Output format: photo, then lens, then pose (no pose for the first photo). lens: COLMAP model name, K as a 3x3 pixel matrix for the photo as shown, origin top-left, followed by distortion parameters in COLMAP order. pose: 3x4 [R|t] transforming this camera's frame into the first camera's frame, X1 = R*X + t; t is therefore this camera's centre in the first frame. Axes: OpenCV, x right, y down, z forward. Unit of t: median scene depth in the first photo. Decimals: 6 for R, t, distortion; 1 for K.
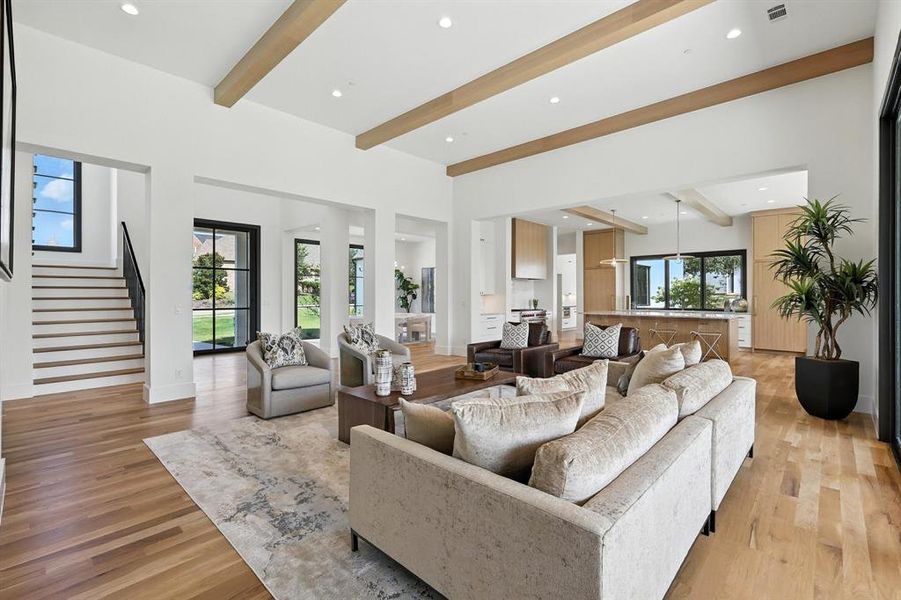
lens RADIAL K [[399.8, 0, 453.3], [0, 399.8, 294.8], [0, 0, 1]] dist [0.000647, 0.000072]
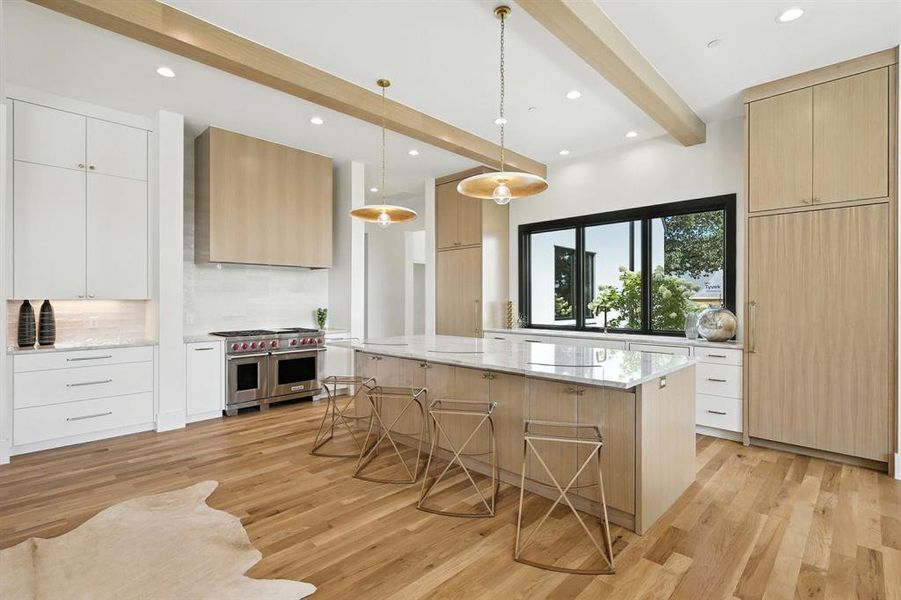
lens RADIAL K [[422.5, 0, 454.1], [0, 422.5, 298.6], [0, 0, 1]] dist [-0.000093, -0.000254]
pose [[0.999929, 0.000385, -0.011924, 0.432412], [-0.000423, 0.999995, -0.003216, 0.000144], [0.011922, 0.003221, 0.999924, 0.538355]]
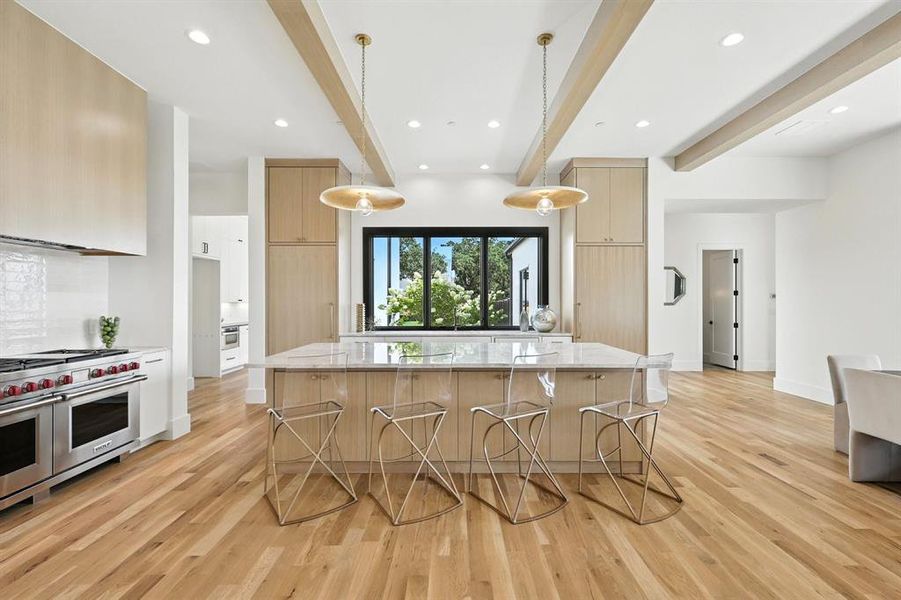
lens RADIAL K [[391.0, 0, 451.6], [0, 391.0, 300.2], [0, 0, 1]] dist [0.002087, 0.000108]
pose [[0.729258, 0.001142, 0.684238, 0.218022], [0.001713, 0.999992, -0.003495, -0.001071], [-0.684237, 0.003721, 0.729250, 0.659941]]
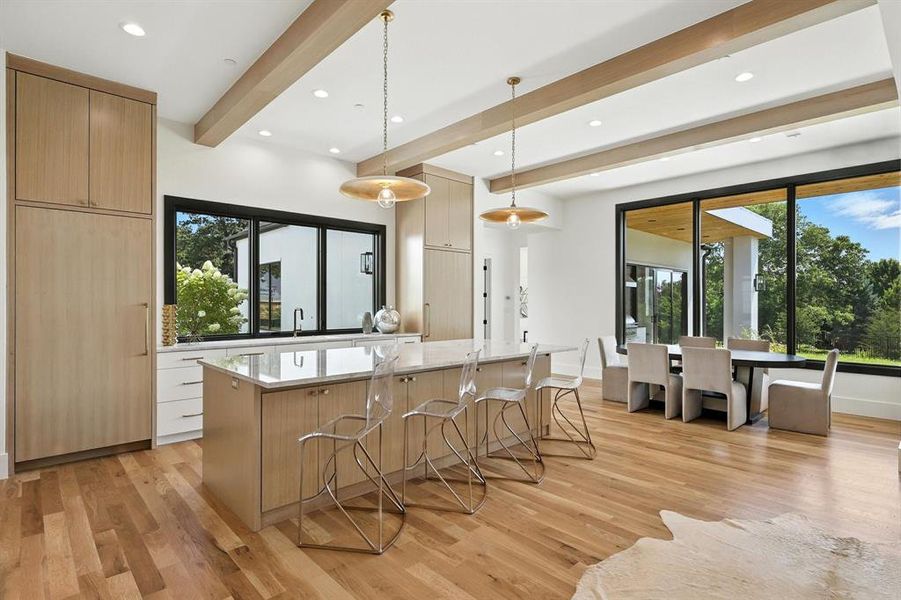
lens RADIAL K [[461.6, 0, 450.5], [0, 461.6, 300.0], [0, 0, 1]] dist [-0.000440, -0.000334]
pose [[0.070297, 0.003605, 0.997520, 0.061898], [0.000621, 0.999993, -0.003658, -0.001190], [-0.997526, 0.000877, 0.070294, 0.846365]]
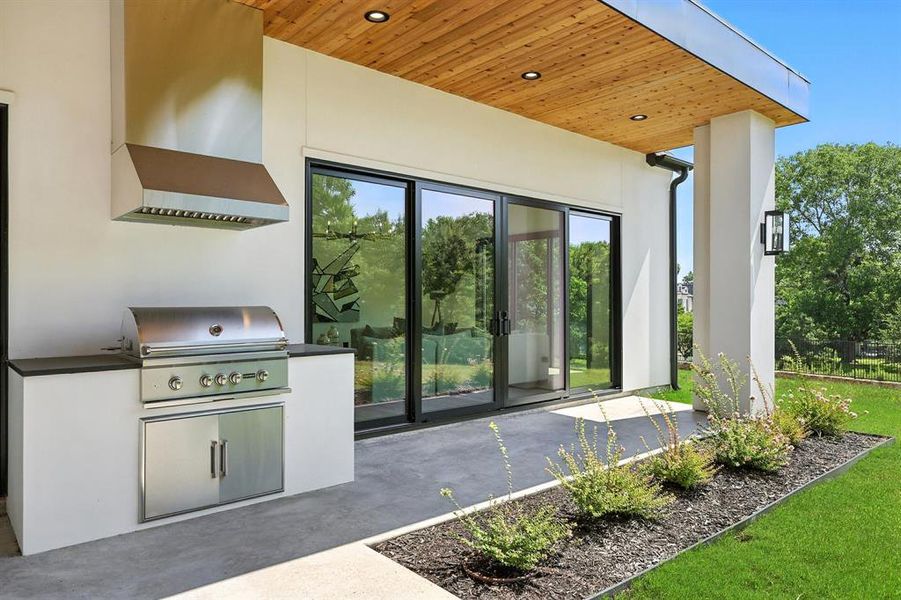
lens RADIAL K [[585.2, 0, 450.5], [0, 585.2, 300.0], [0, 0, 1]] dist [-0.001030, -0.000640]
pose [[0.105155, -0.000647, 0.994456, 0.747498], [-0.001506, 0.999999, 0.000810, 0.018030], [-0.994455, -0.001583, 0.105154, 0.357279]]
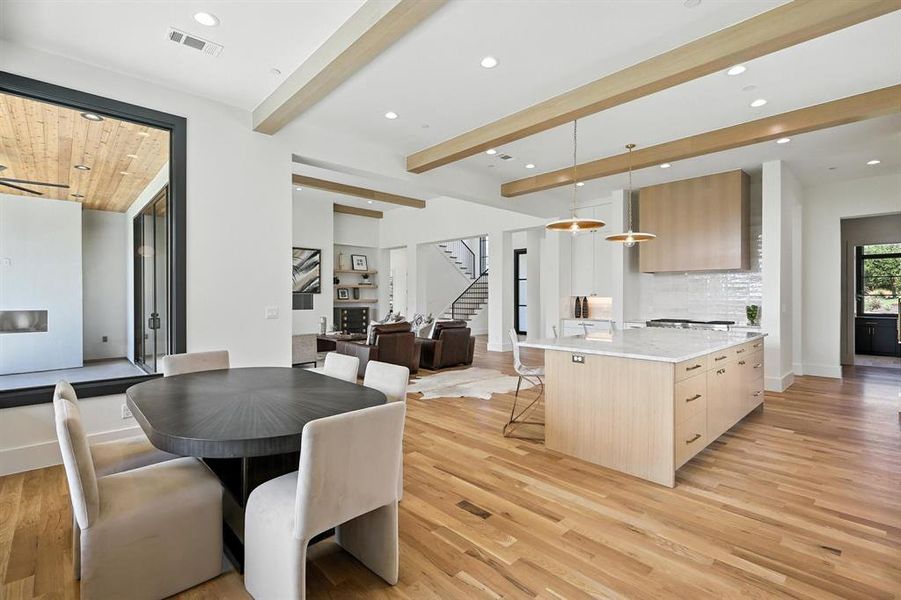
lens RADIAL K [[422.5, 0, 454.1], [0, 422.5, 298.6], [0, 0, 1]] dist [-0.000093, -0.000254]
pose [[-0.052373, 0.003829, -0.998620, 0.904477], [-0.004274, 0.999983, 0.004058, 0.002103], [0.998618, 0.004481, -0.052355, 0.717424]]
